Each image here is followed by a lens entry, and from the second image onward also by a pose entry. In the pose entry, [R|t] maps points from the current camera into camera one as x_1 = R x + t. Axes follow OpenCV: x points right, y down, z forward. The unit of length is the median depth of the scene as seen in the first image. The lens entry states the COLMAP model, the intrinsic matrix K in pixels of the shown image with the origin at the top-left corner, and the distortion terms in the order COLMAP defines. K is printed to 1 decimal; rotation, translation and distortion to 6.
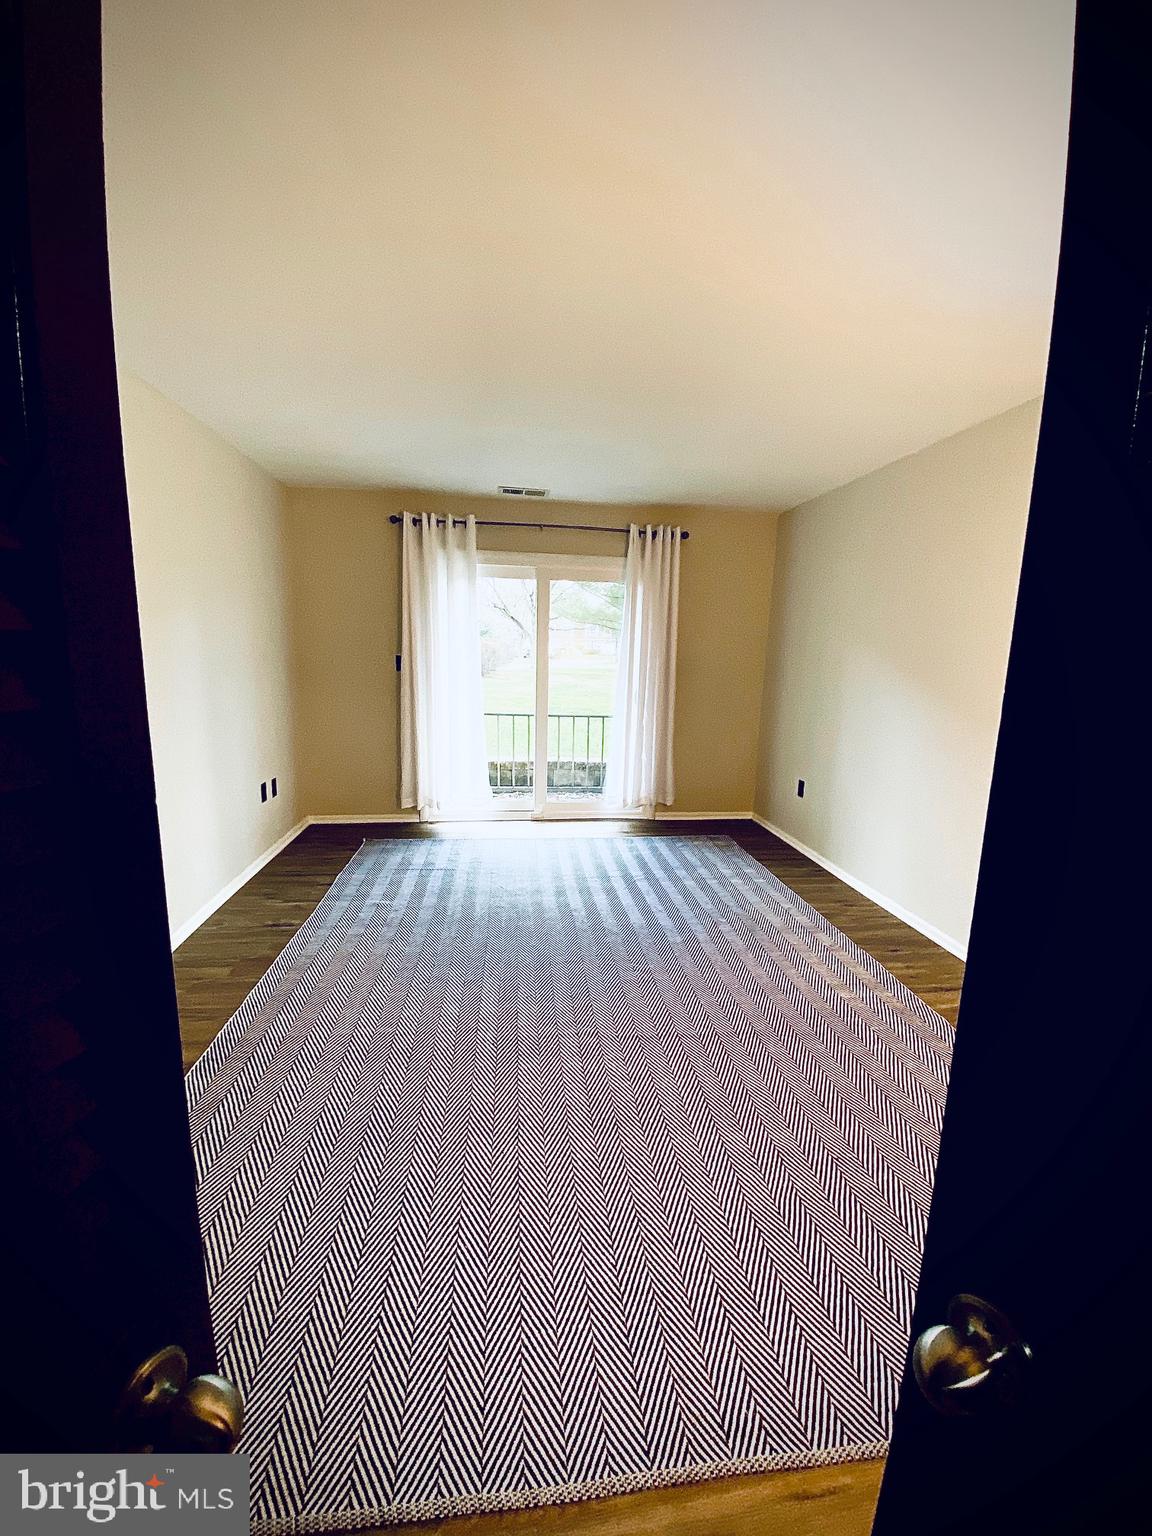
lens RADIAL K [[619.0, 0, 584.2], [0, 619.0, 764.2], [0, 0, 1]] dist [-0.000017, -0.000194]
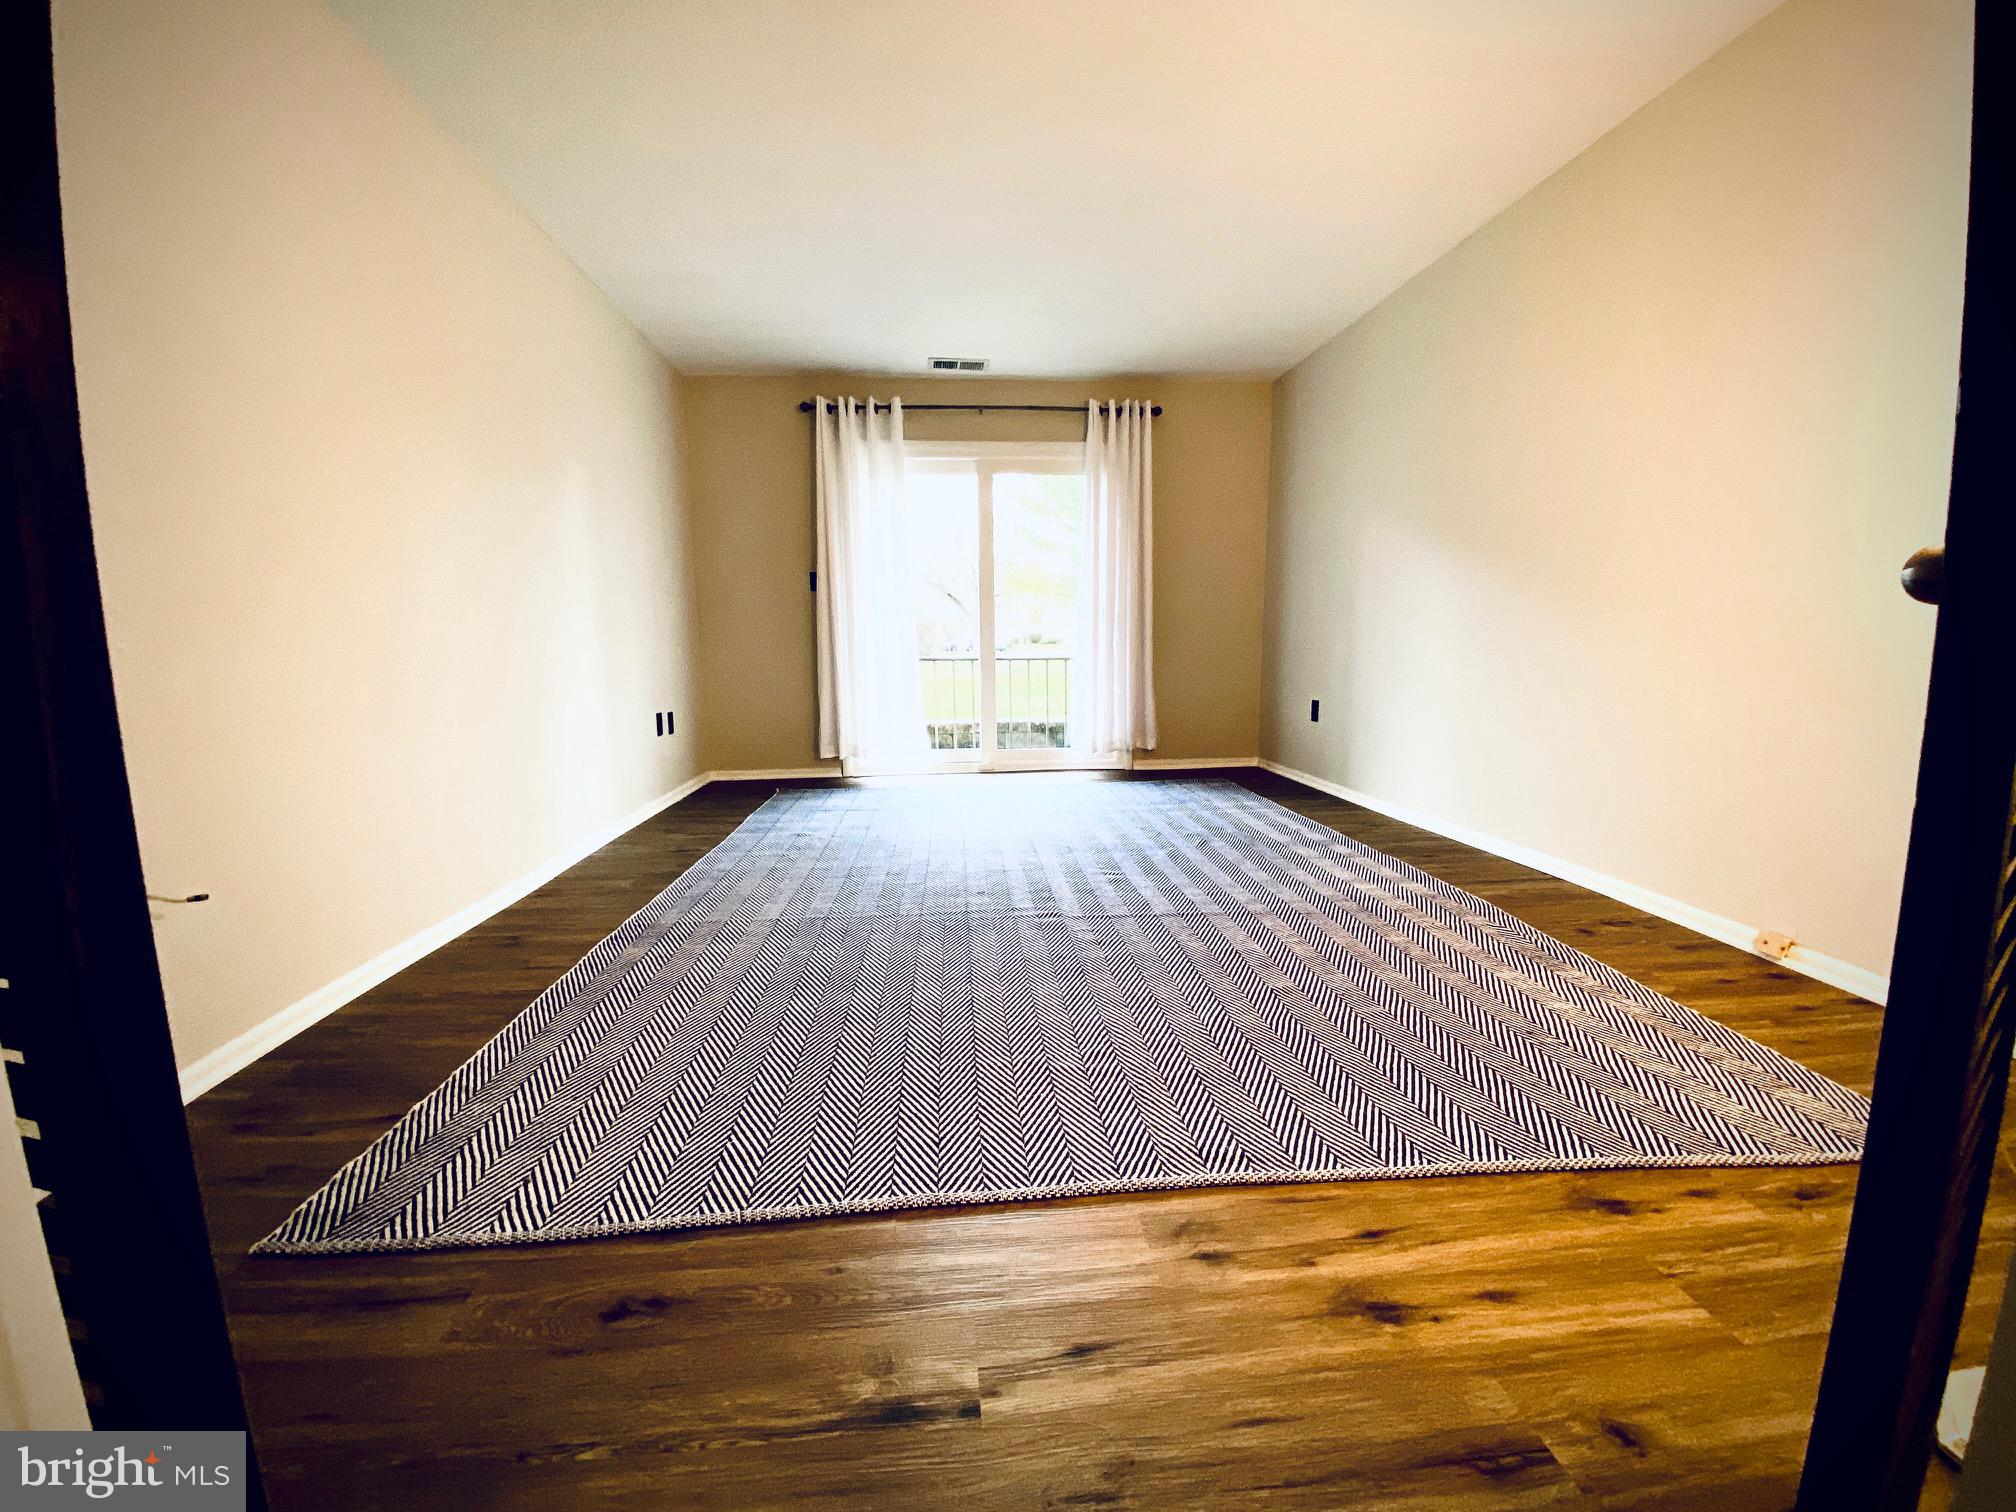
lens RADIAL K [[812.4, 0, 1003.2], [0, 812.4, 765.4], [0, 0, 1]] dist [-0.000017, -0.000194]
pose [[0.998029, -0.031169, -0.054462, 0.004614], [0.028945, 0.998733, -0.041155, 0.136394], [0.055676, 0.039497, 0.997667, -0.060434]]
